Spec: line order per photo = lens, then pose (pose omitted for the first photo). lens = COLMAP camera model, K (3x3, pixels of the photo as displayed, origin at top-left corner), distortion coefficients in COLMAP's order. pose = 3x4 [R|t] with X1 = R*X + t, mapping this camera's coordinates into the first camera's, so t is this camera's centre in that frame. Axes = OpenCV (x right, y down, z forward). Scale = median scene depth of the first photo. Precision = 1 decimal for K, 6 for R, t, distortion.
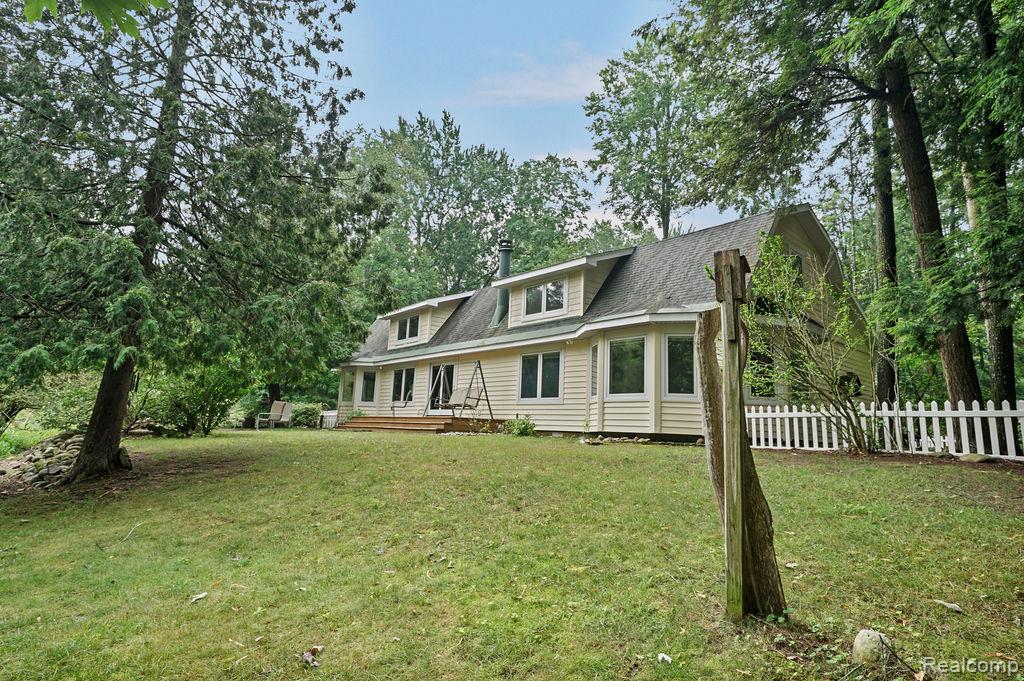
lens RADIAL K [[523.7, 0, 513.1], [0, 523.7, 337.9], [0, 0, 1]] dist [0.002717, 0.000955]
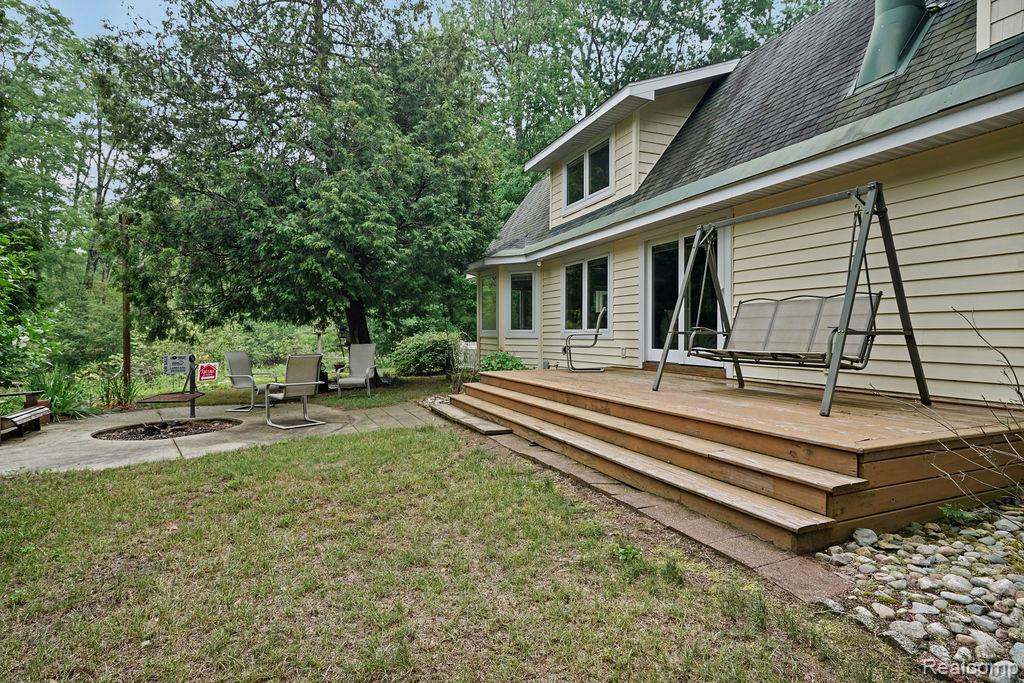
lens RADIAL K [[523.7, 0, 513.1], [0, 523.7, 338.9], [0, 0, 1]] dist [0.002717, 0.000955]
pose [[0.942975, -0.036243, -0.330886, -0.115101], [0.095564, 0.981684, 0.164818, 0.044068], [0.318851, -0.187040, 0.929166, 0.525407]]
